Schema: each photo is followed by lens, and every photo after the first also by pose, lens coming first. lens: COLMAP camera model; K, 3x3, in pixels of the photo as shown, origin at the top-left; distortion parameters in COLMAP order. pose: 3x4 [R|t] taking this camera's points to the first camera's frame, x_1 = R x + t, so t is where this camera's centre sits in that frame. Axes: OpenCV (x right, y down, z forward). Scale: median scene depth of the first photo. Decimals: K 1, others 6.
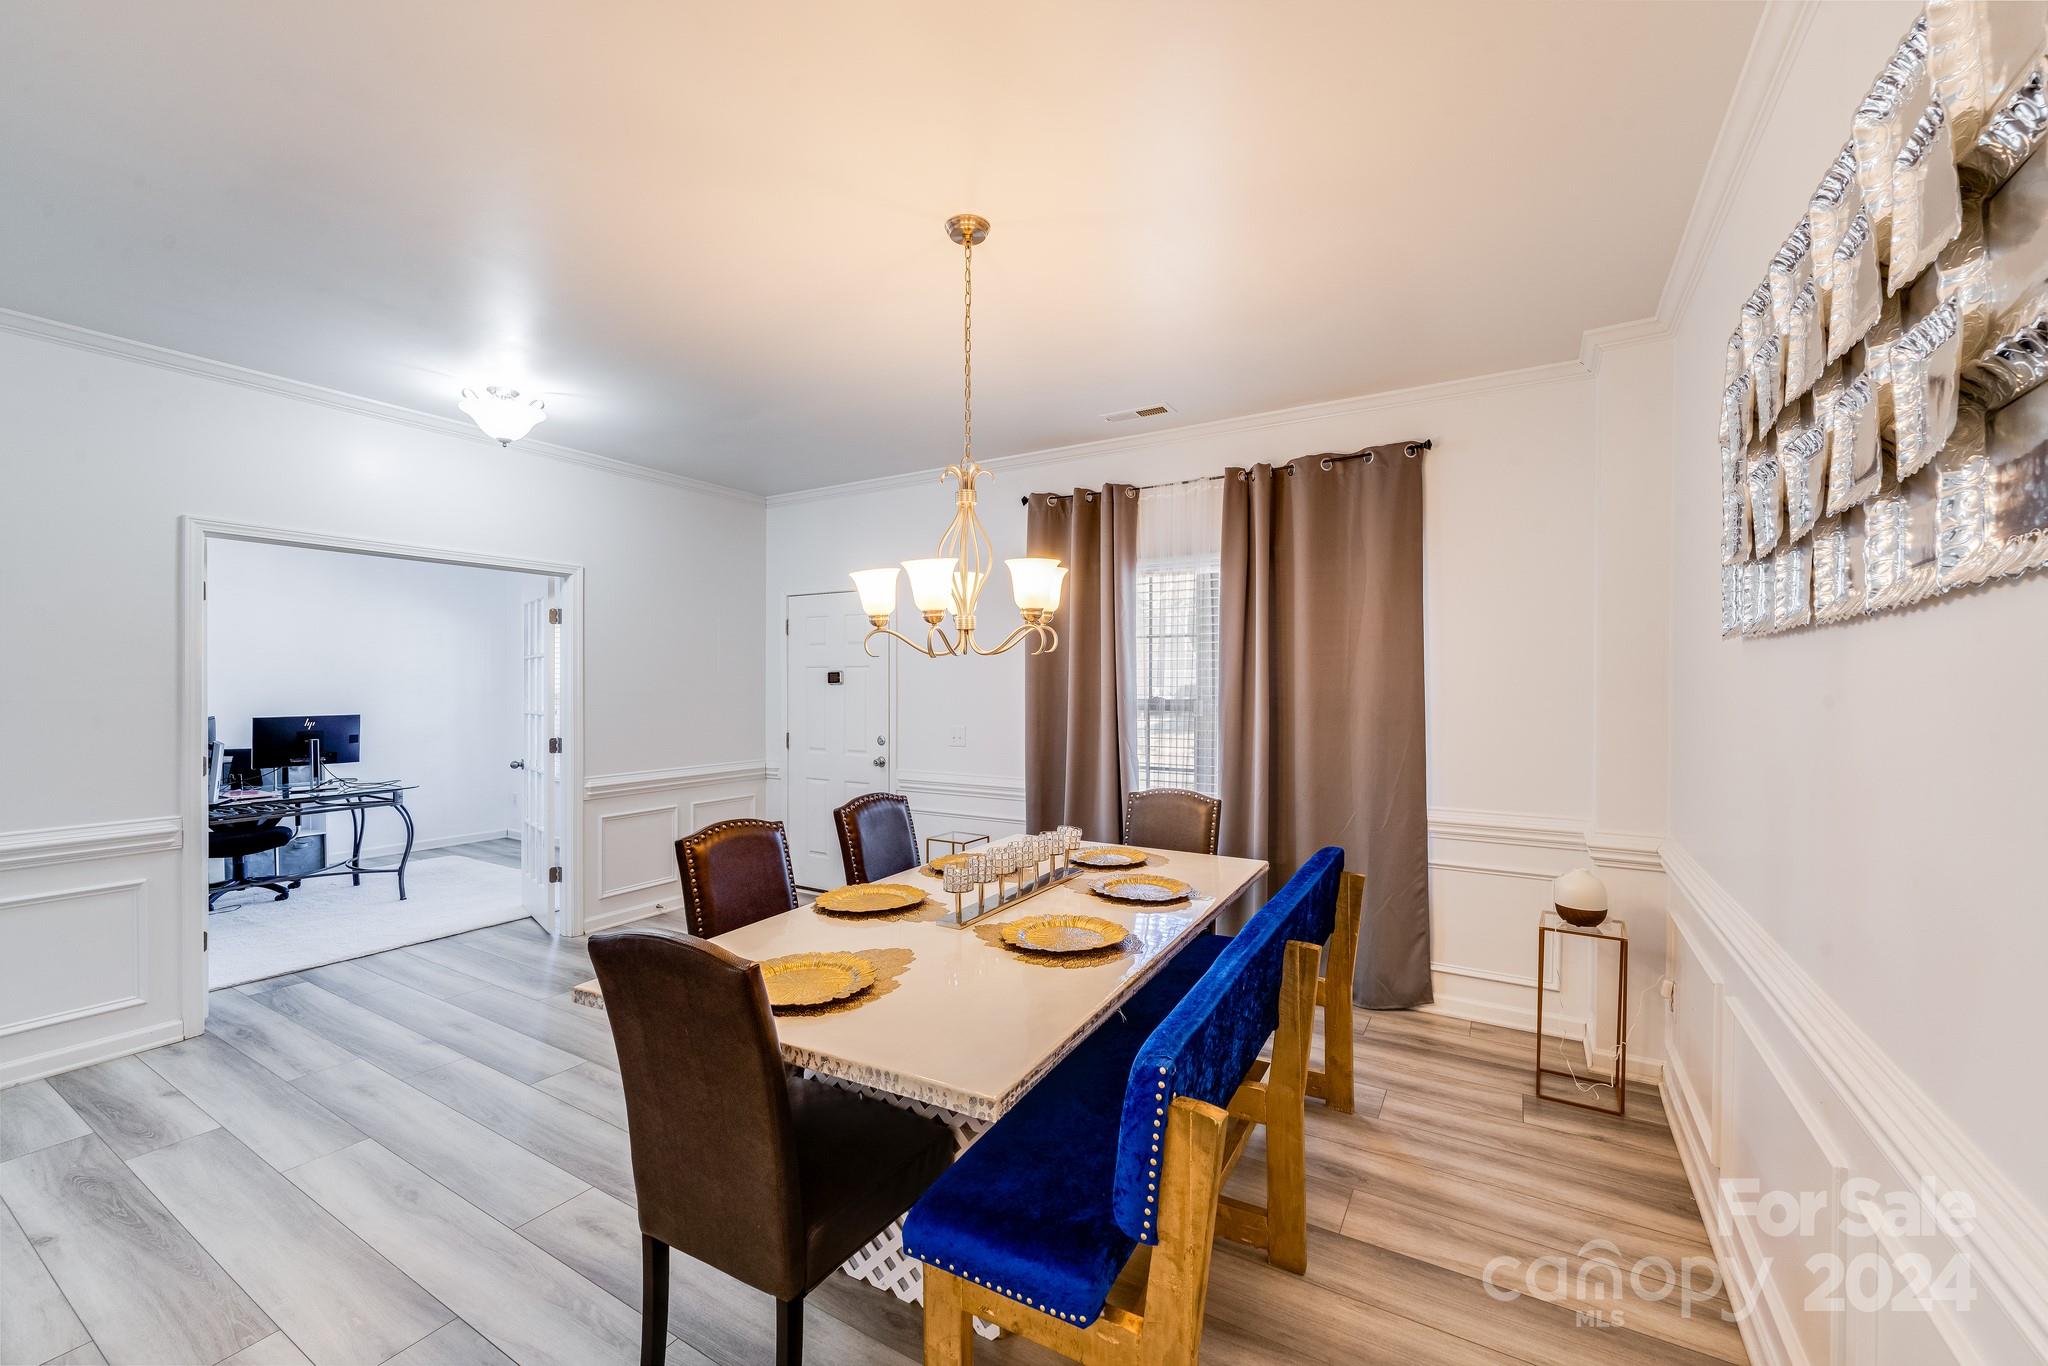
lens RADIAL K [[830.4, 0, 1015.1], [0, 830.4, 679.7], [0, 0, 1]] dist [0.001076, 0.000356]
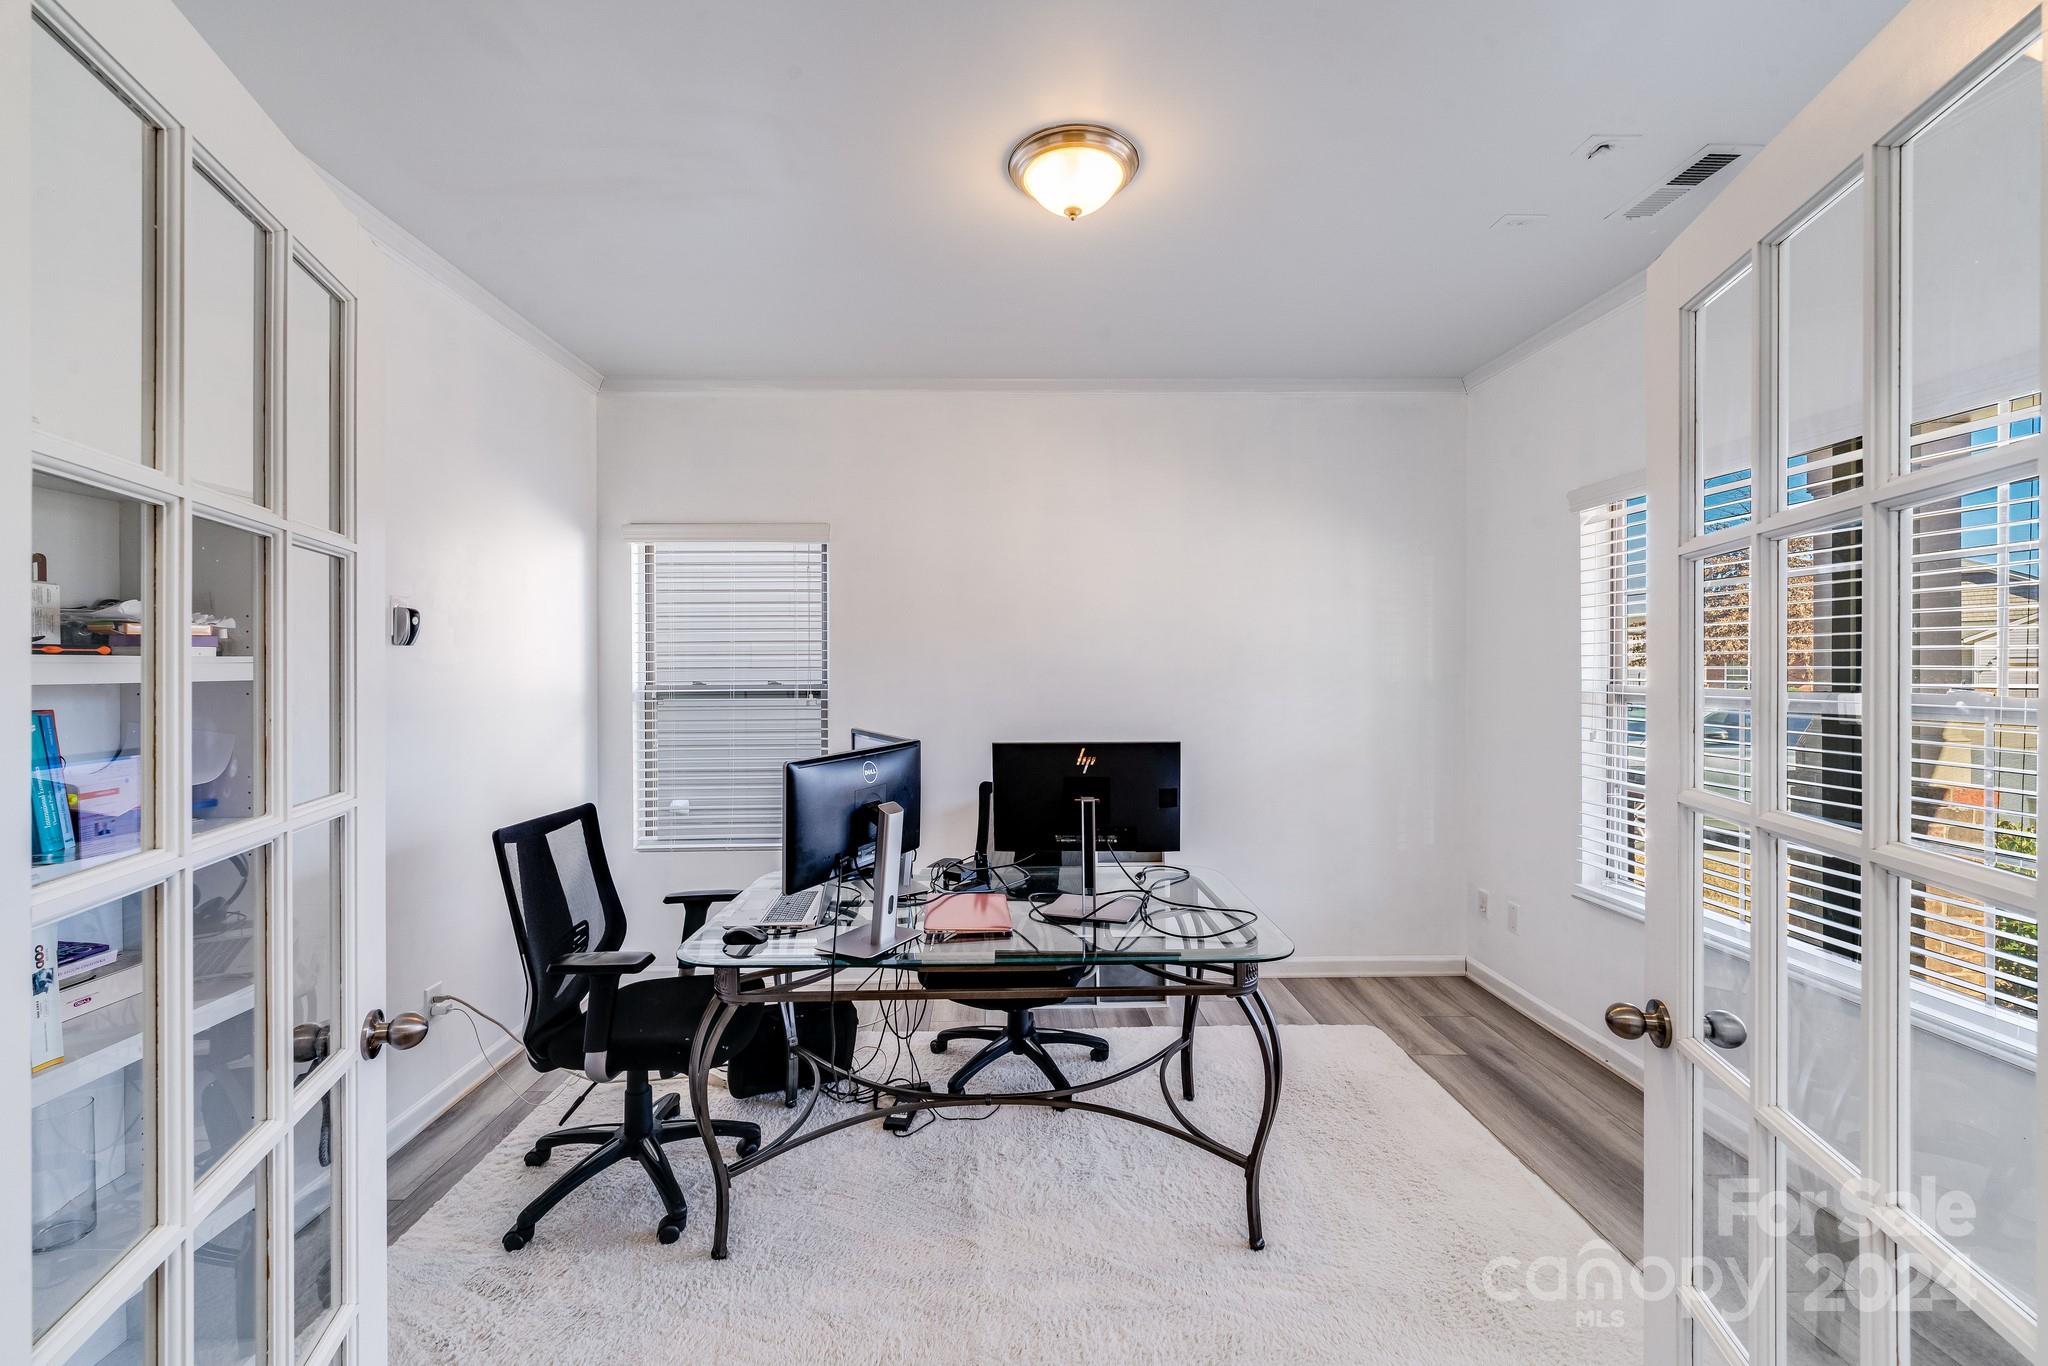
lens RADIAL K [[830.4, 0, 1015.1], [0, 830.4, 679.7], [0, 0, 1]] dist [0.001076, 0.000356]
pose [[0.544001, 0.013323, -0.838979, -0.616903], [0.007086, 0.999765, 0.020471, 0.000601], [0.839055, -0.017081, 0.543779, 0.902637]]
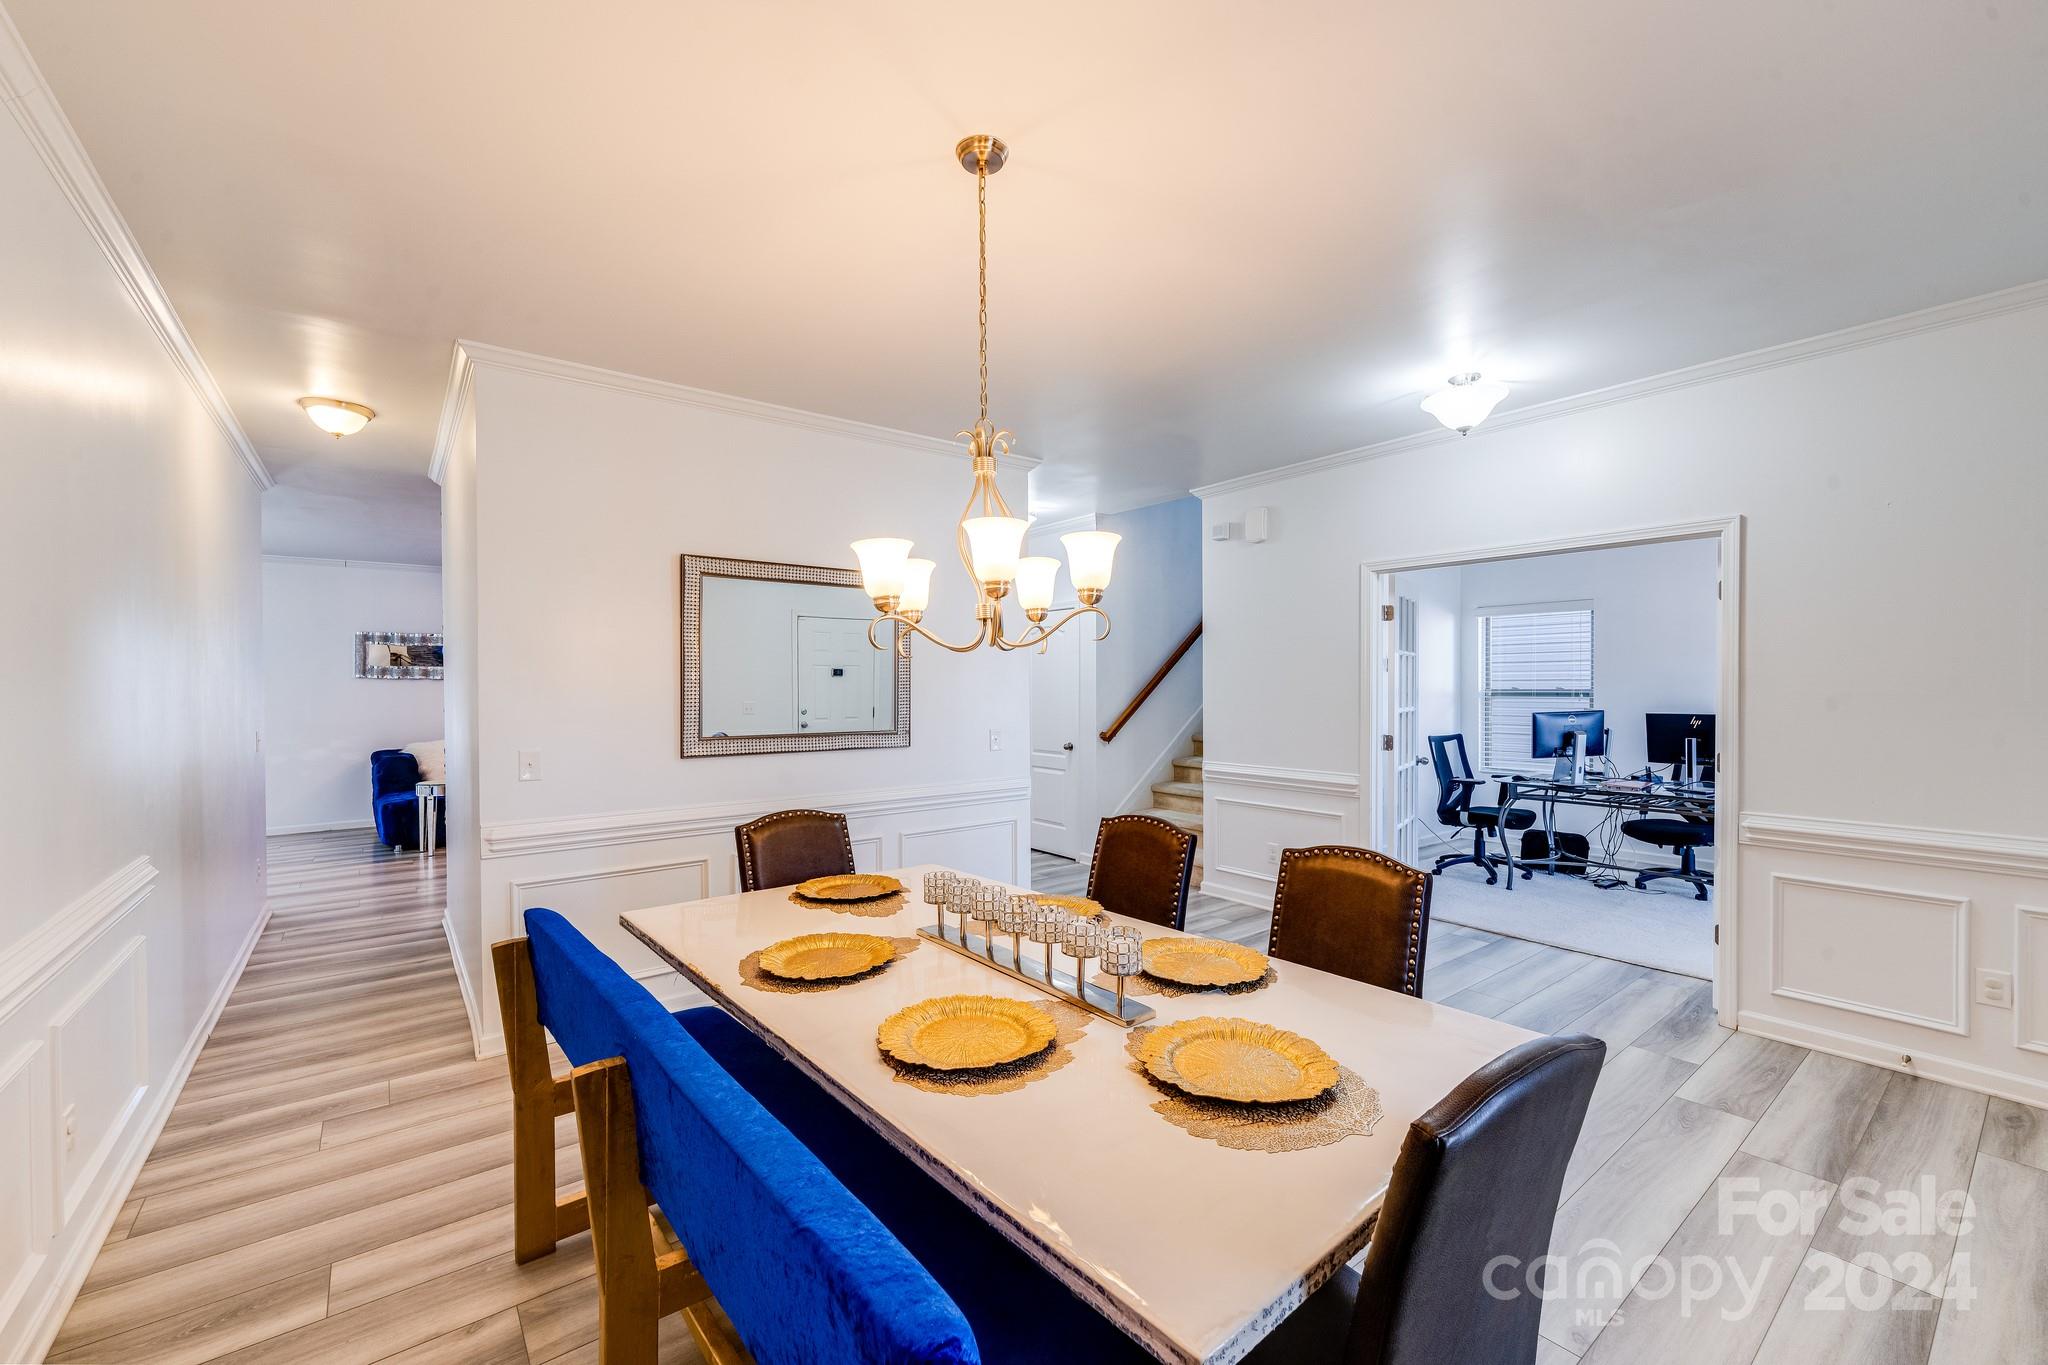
lens RADIAL K [[830.4, 0, 1015.1], [0, 830.4, 679.2], [0, 0, 1]] dist [0.001076, 0.000356]
pose [[-0.357994, -0.001369, -0.933723, 0.414847], [0.005385, 0.999979, -0.003531, 0.003218], [0.933708, -0.006292, -0.357980, 0.755149]]
